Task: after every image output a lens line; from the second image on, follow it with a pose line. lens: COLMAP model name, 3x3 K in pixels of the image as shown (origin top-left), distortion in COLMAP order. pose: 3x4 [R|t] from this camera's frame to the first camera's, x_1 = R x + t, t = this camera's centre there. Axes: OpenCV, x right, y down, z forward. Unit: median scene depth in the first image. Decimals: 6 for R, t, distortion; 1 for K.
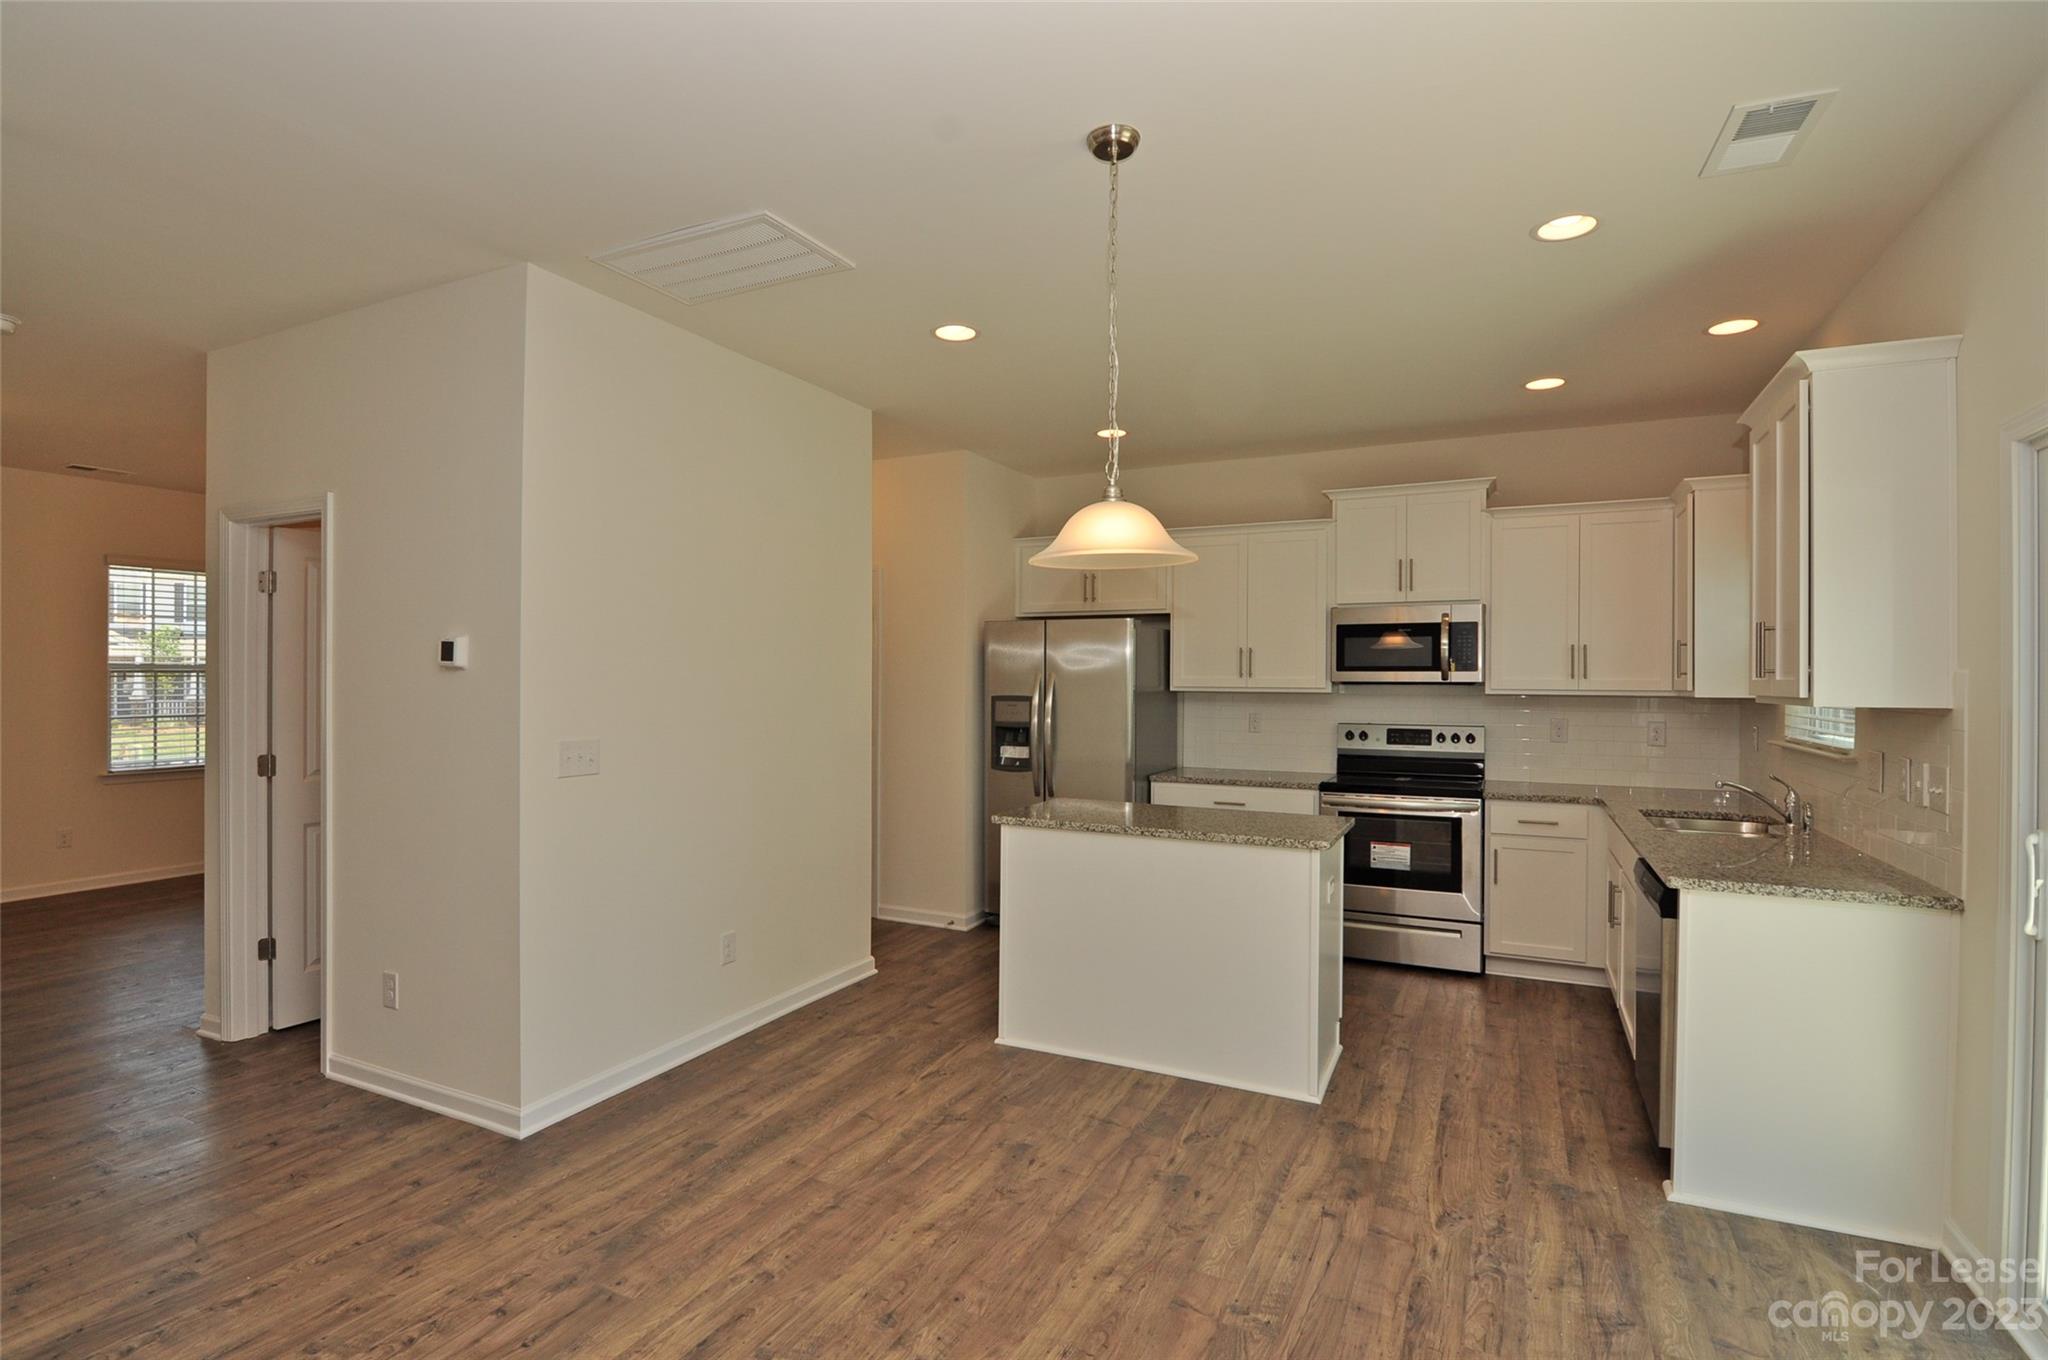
lens RADIAL K [[999.0, 0, 1014.4], [0, 999.0, 681.9], [0, 0, 1]] dist [0.001654, -0.017230]
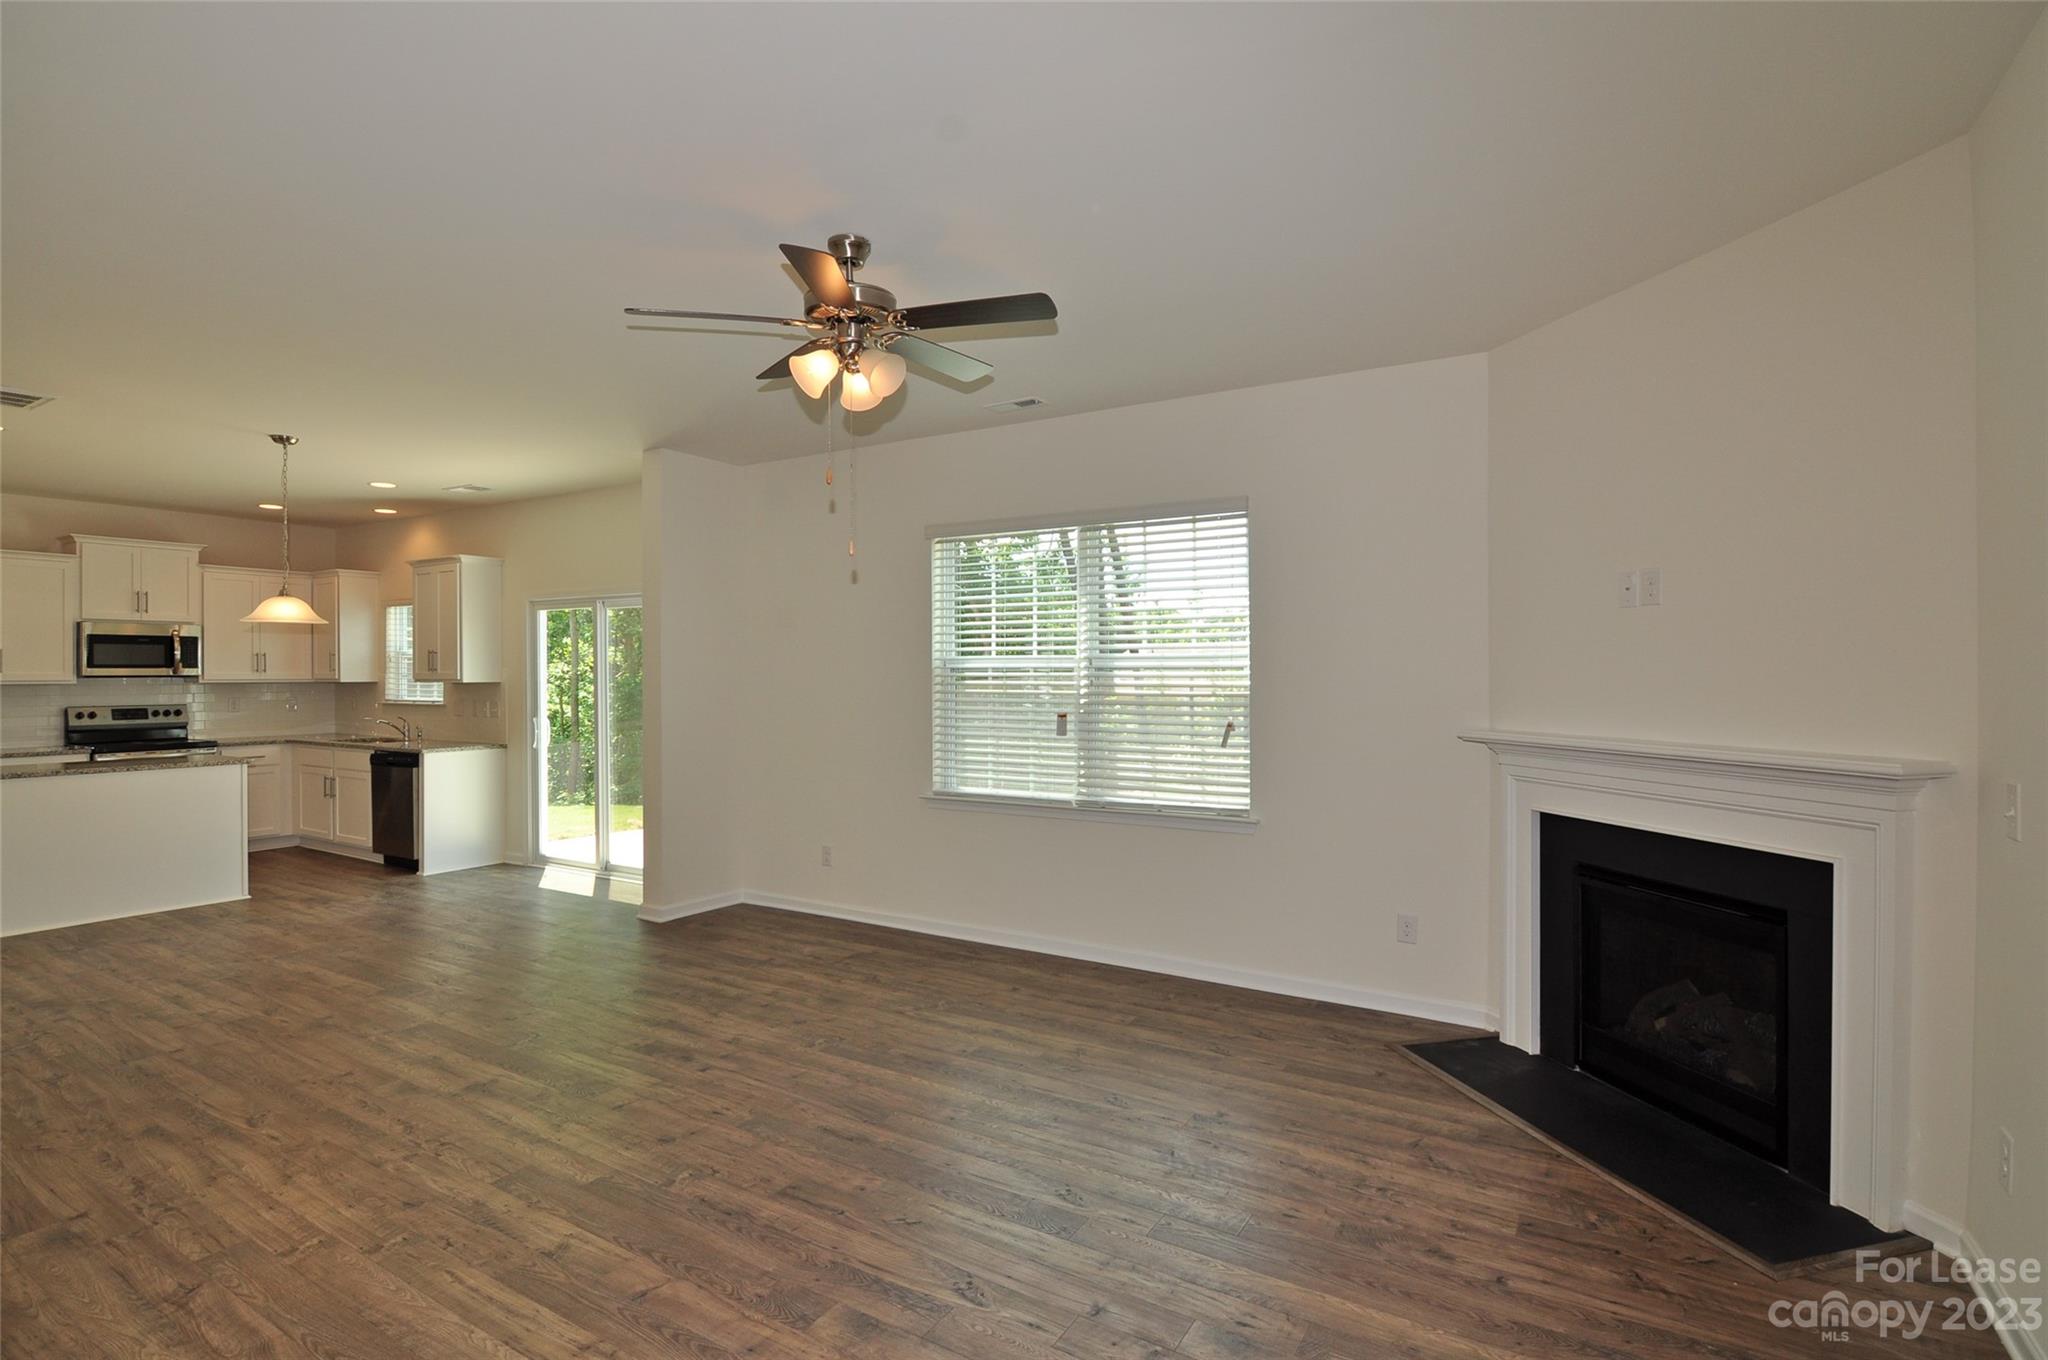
lens RADIAL K [[984.8, 0, 1010.3], [0, 984.8, 676.8], [0, 0, 1]] dist [-0.004833, -0.011318]
pose [[0.091151, -0.008891, 0.995797, -1.266627], [0.006982, 0.999941, 0.008288, -0.001342], [-0.995813, 0.006197, 0.091208, -0.544568]]
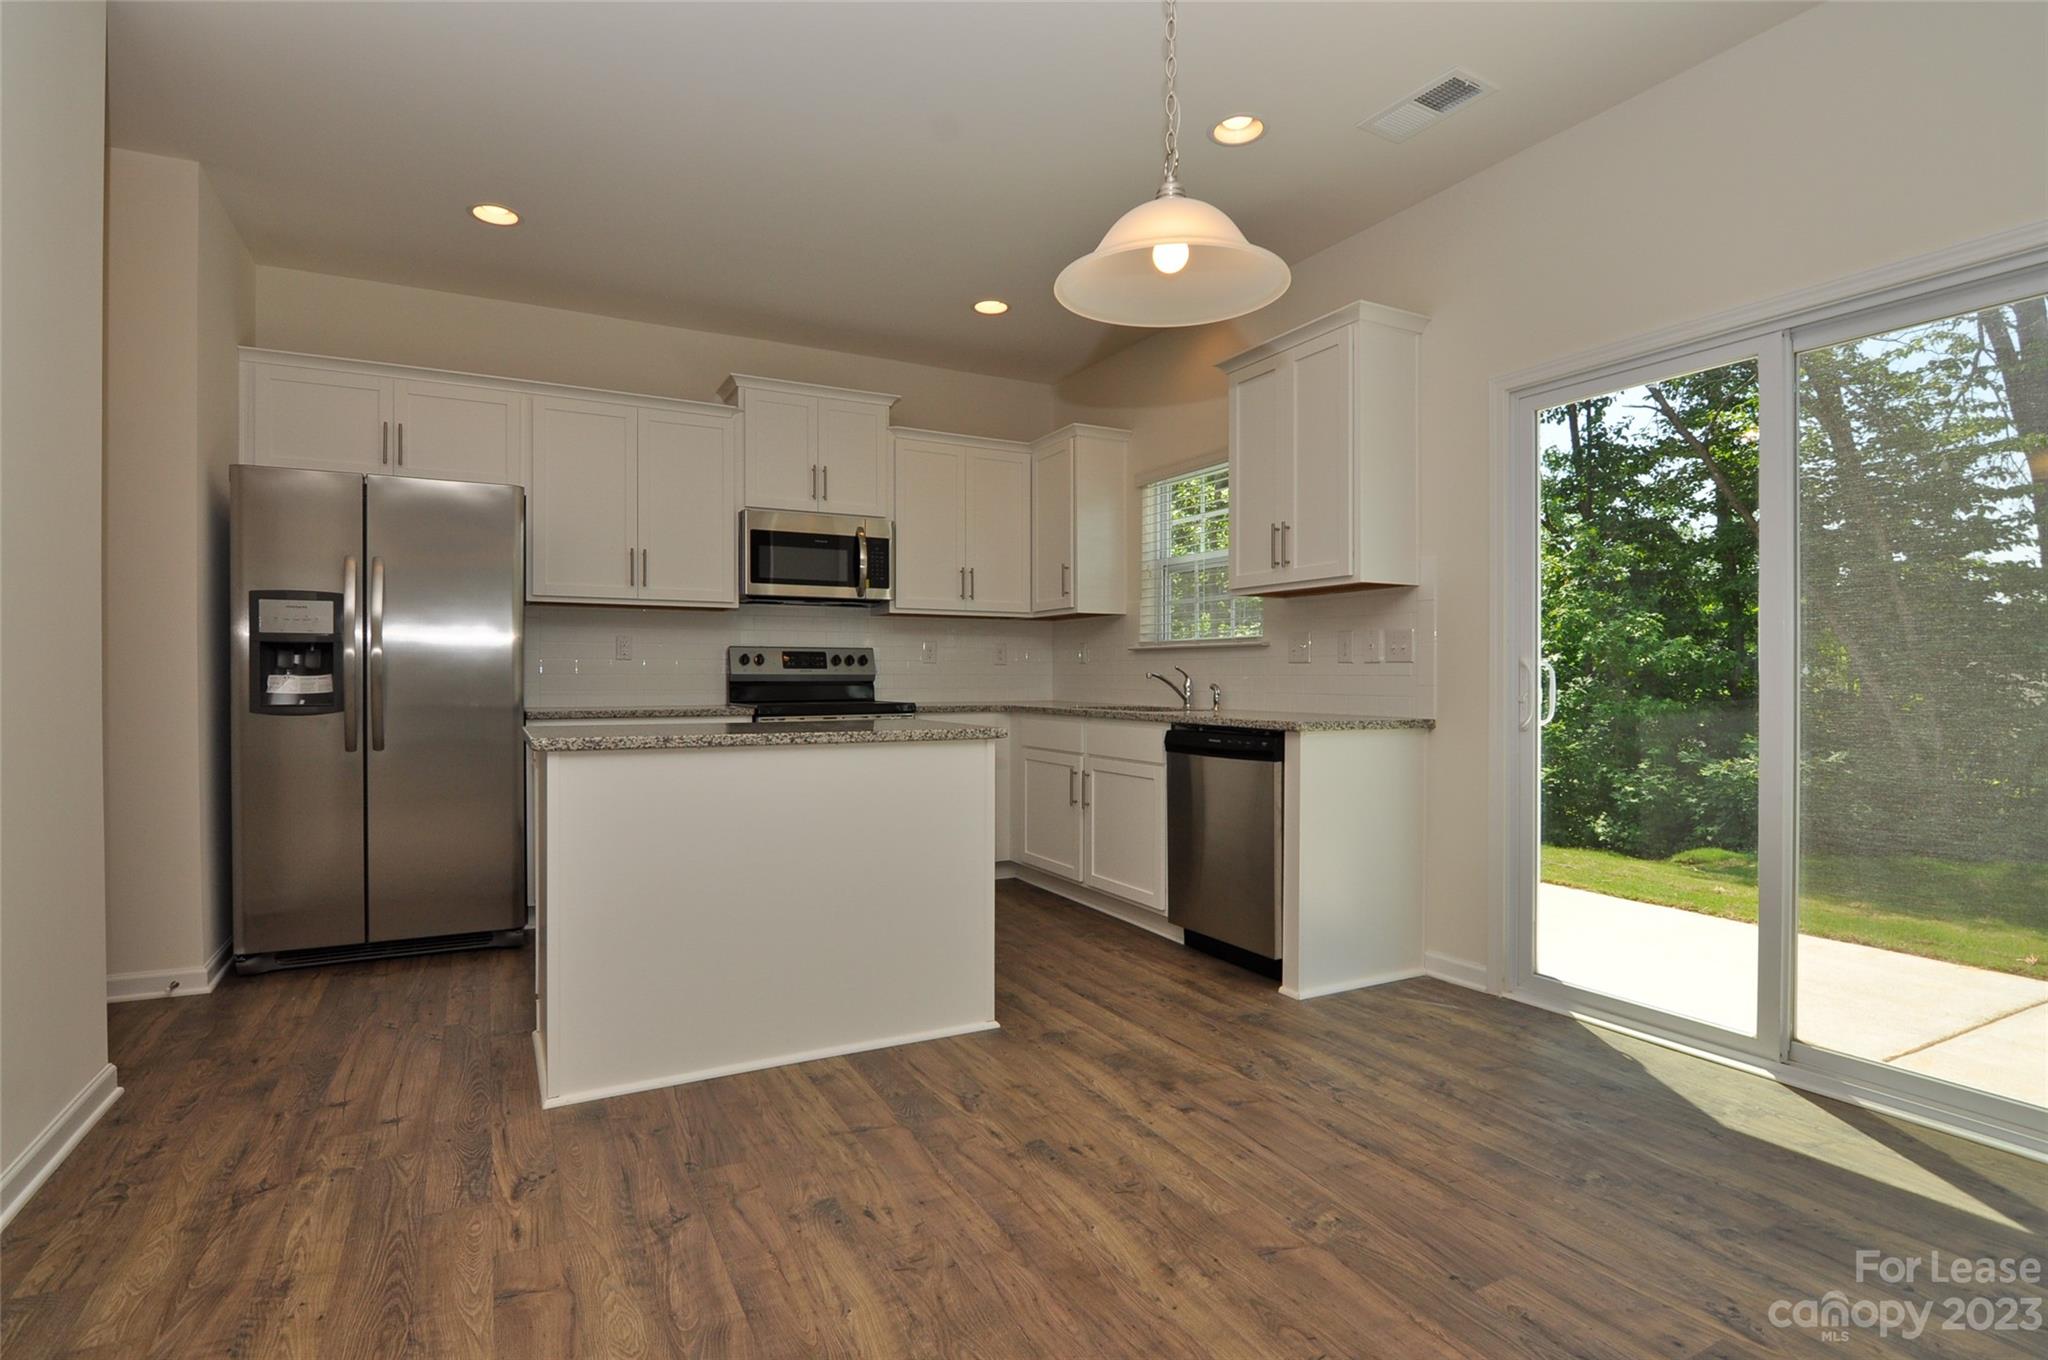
lens RADIAL K [[999.0, 0, 1014.4], [0, 999.0, 681.9], [0, 0, 1]] dist [0.001654, -0.017230]
pose [[0.587890, -0.010095, 0.808878, -0.357819], [0.005946, 0.999949, 0.008158, 0.100268], [-0.808919, 0.000013, 0.587920, 0.426075]]
